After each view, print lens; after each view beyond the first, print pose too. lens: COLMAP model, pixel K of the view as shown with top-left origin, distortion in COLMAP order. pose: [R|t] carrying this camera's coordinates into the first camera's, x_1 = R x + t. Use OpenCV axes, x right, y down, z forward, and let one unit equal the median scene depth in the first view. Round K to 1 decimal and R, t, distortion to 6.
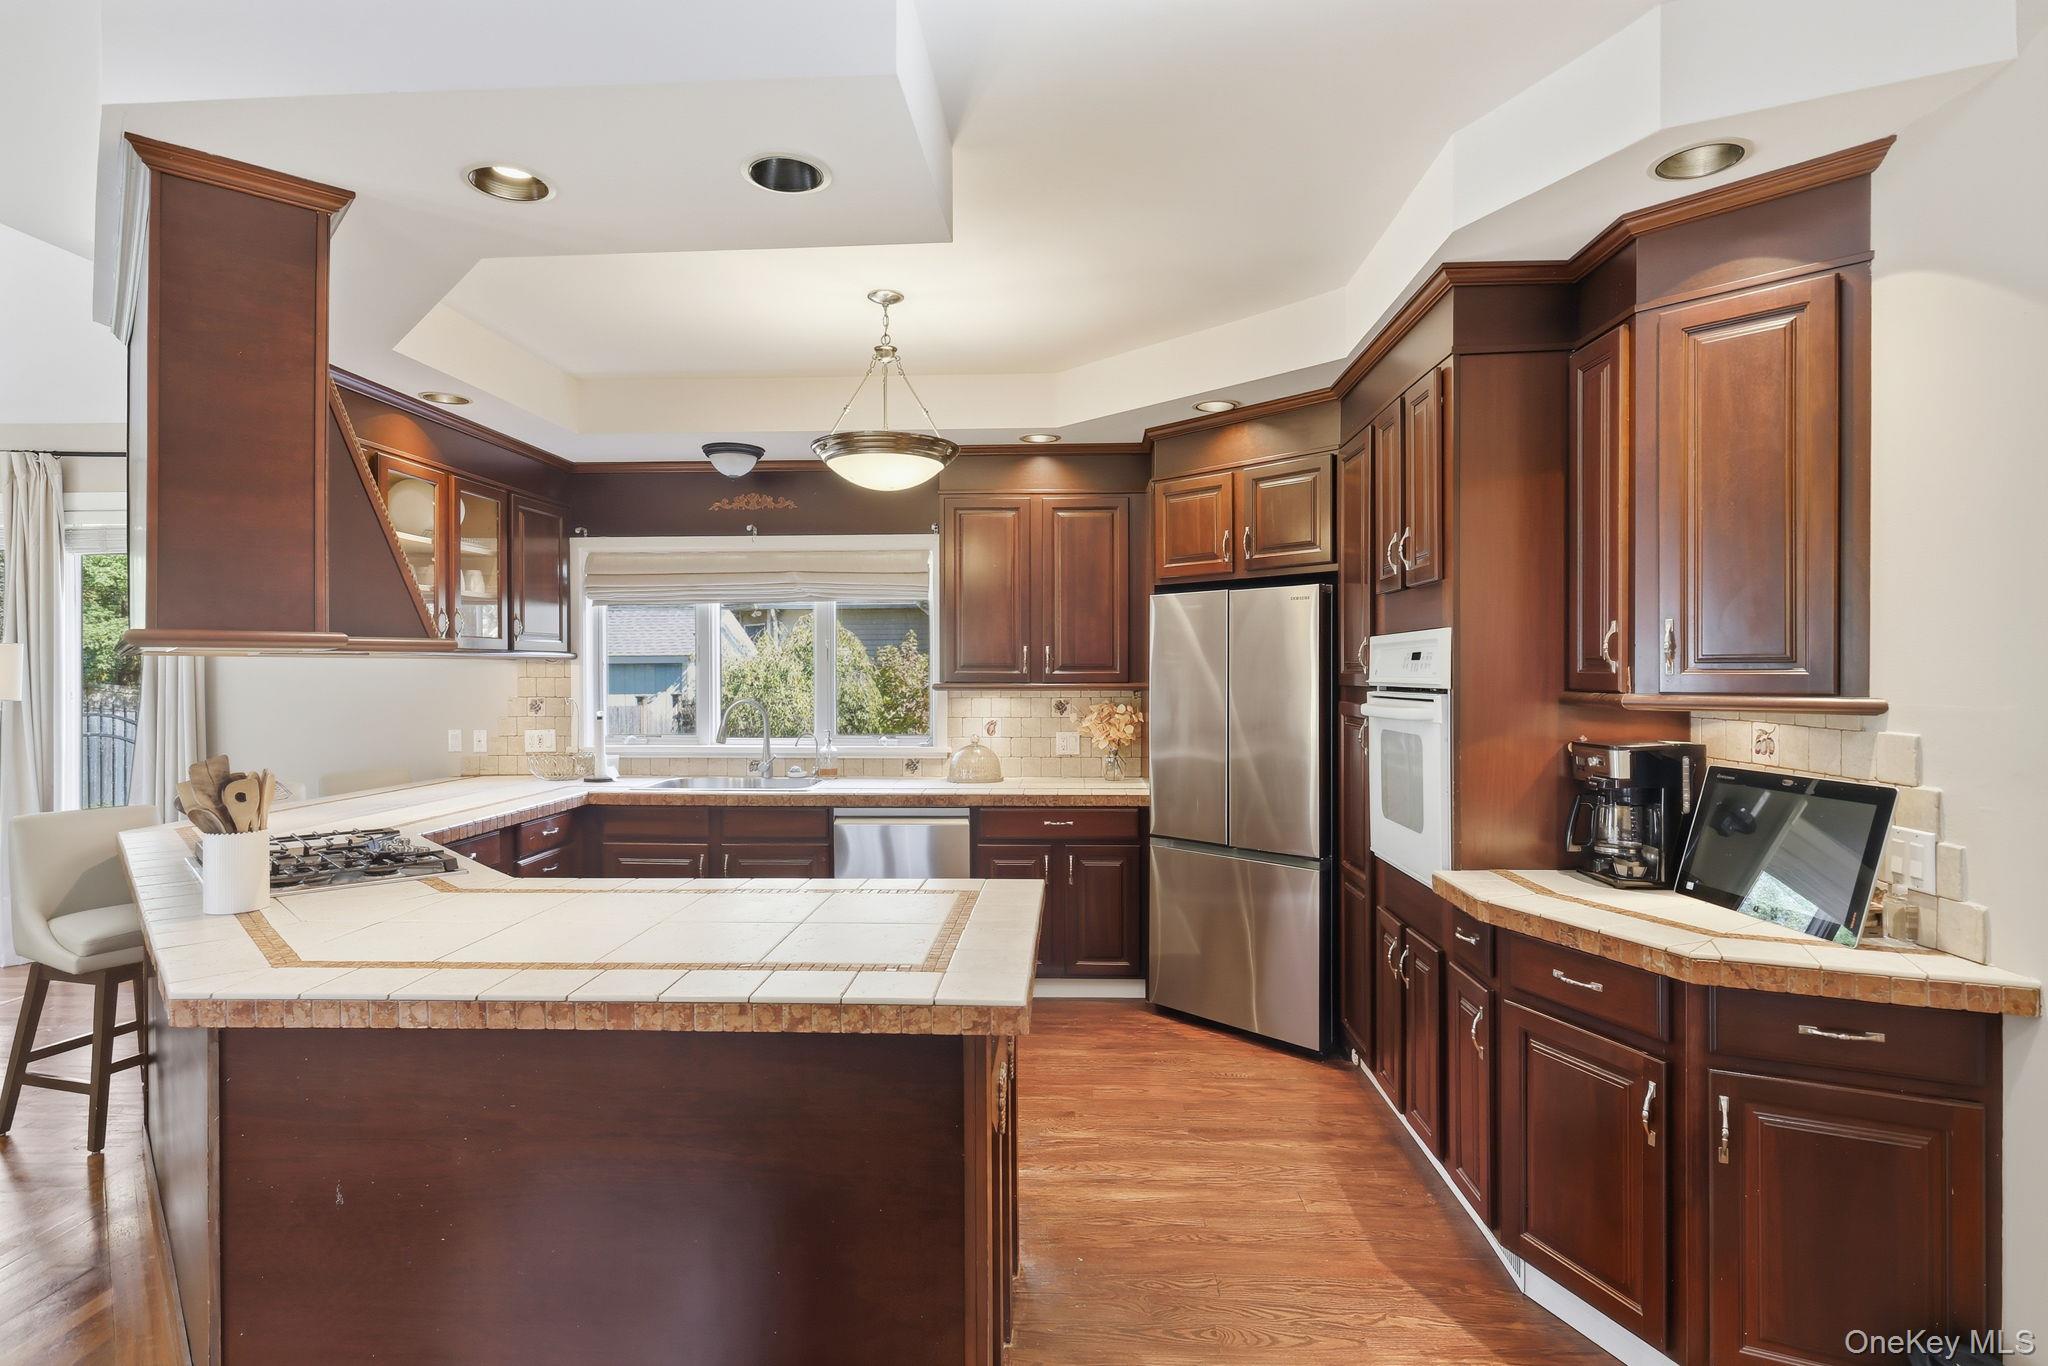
lens RADIAL K [[1050.6, 0, 1022.6], [0, 1050.6, 686.1], [0, 0, 1]] dist [0.000210, 0.000166]
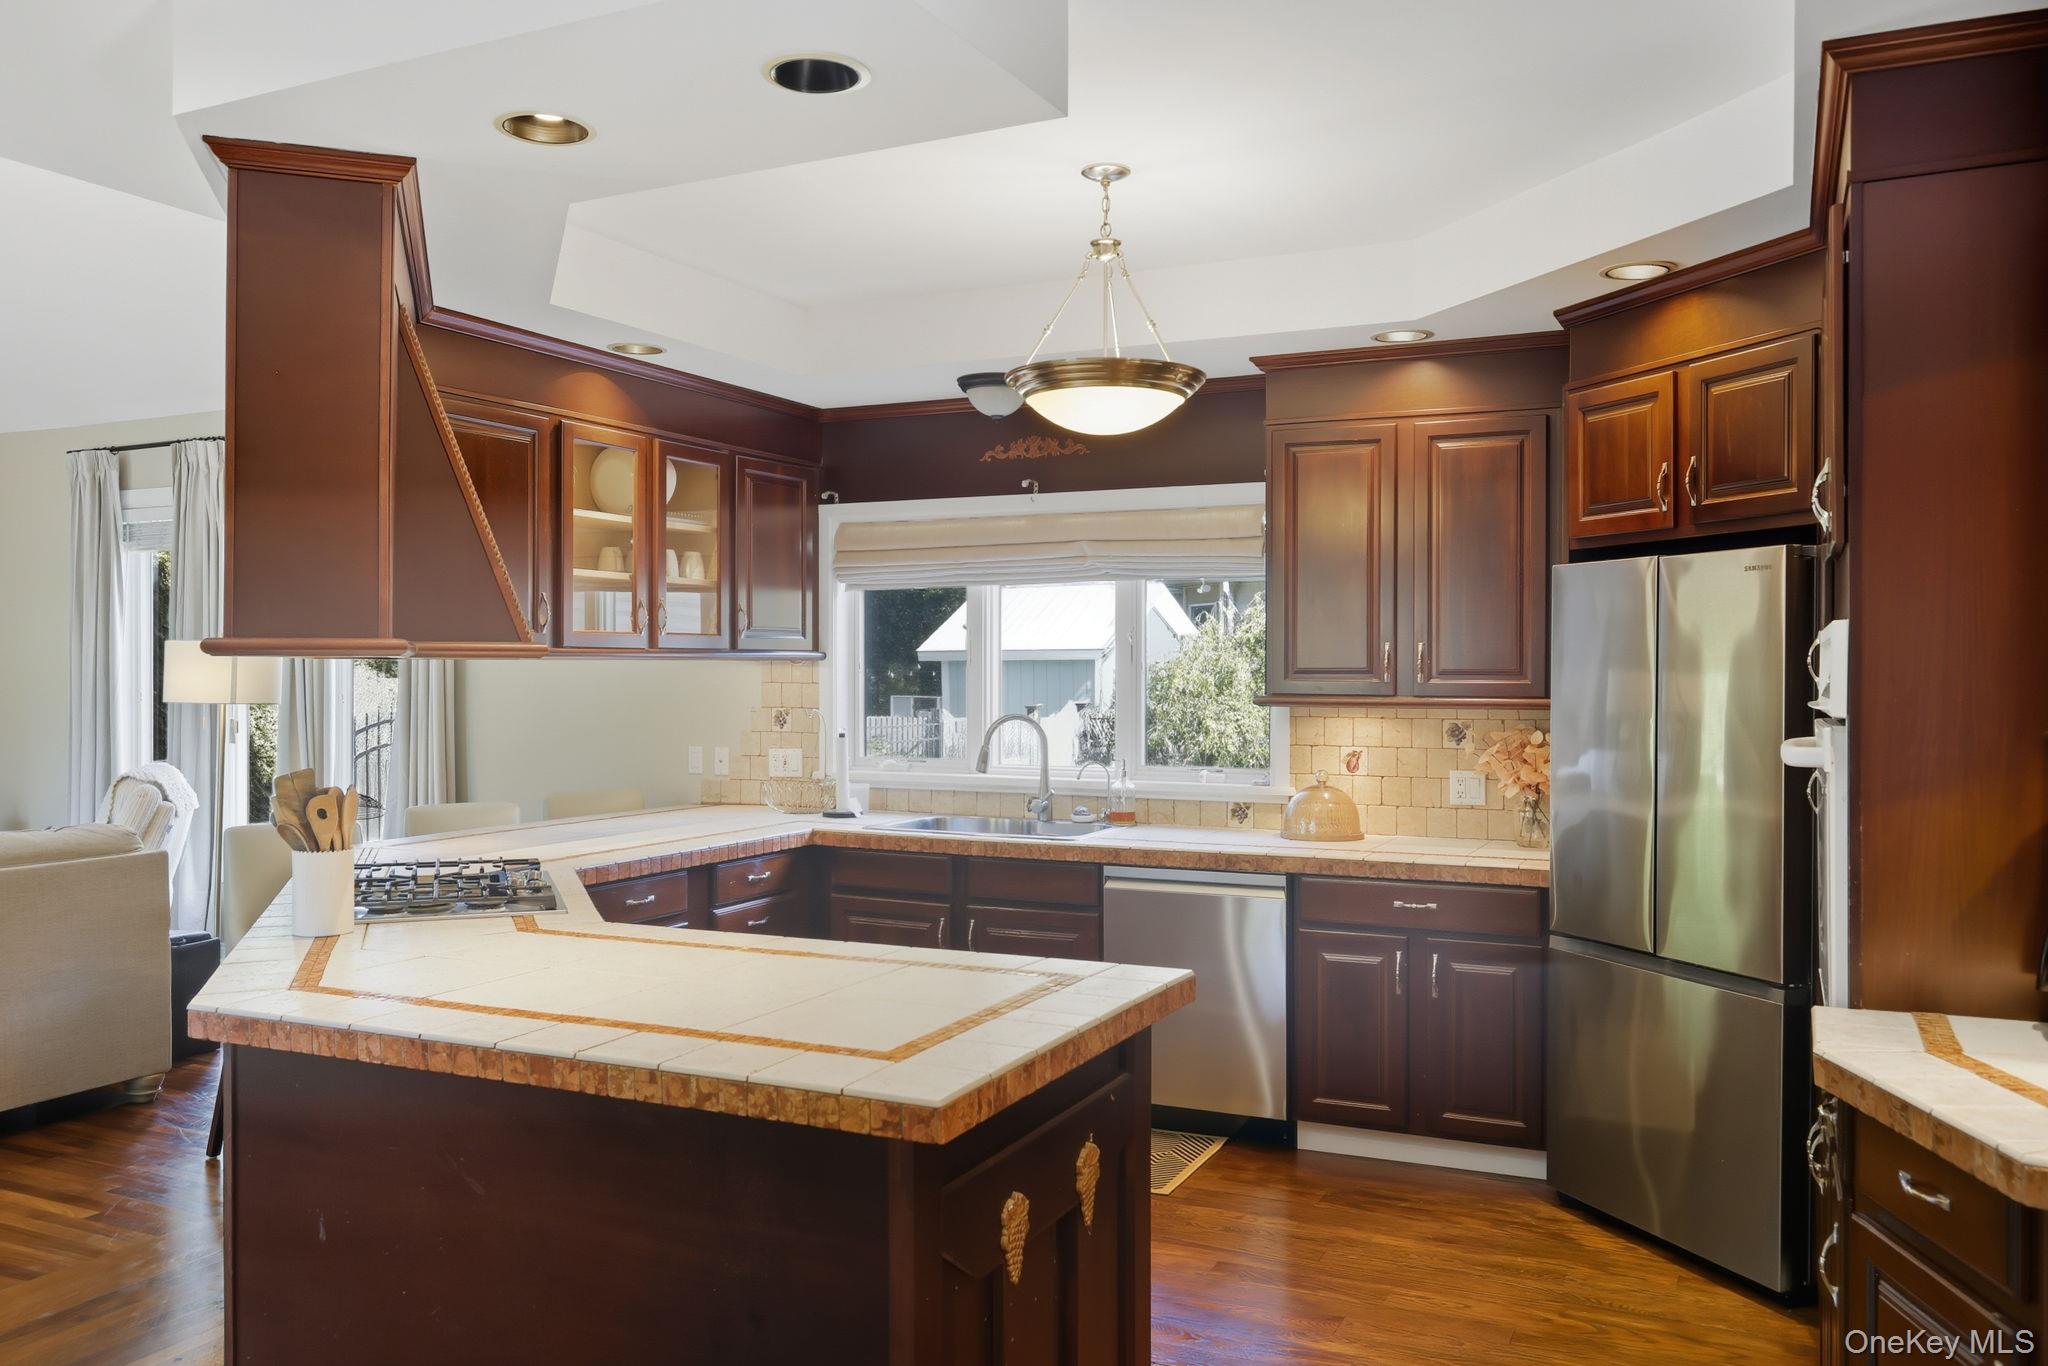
lens RADIAL K [[1573.9, 0, 1026.3], [0, 1573.9, 692.0], [0, 0, 1]] dist [0.000384, -0.002243]
pose [[0.924736, 0.009795, -0.380482, 0.191192], [-0.009966, 0.999949, 0.001519, -0.005818], [0.380478, 0.002387, 0.924787, -0.032210]]
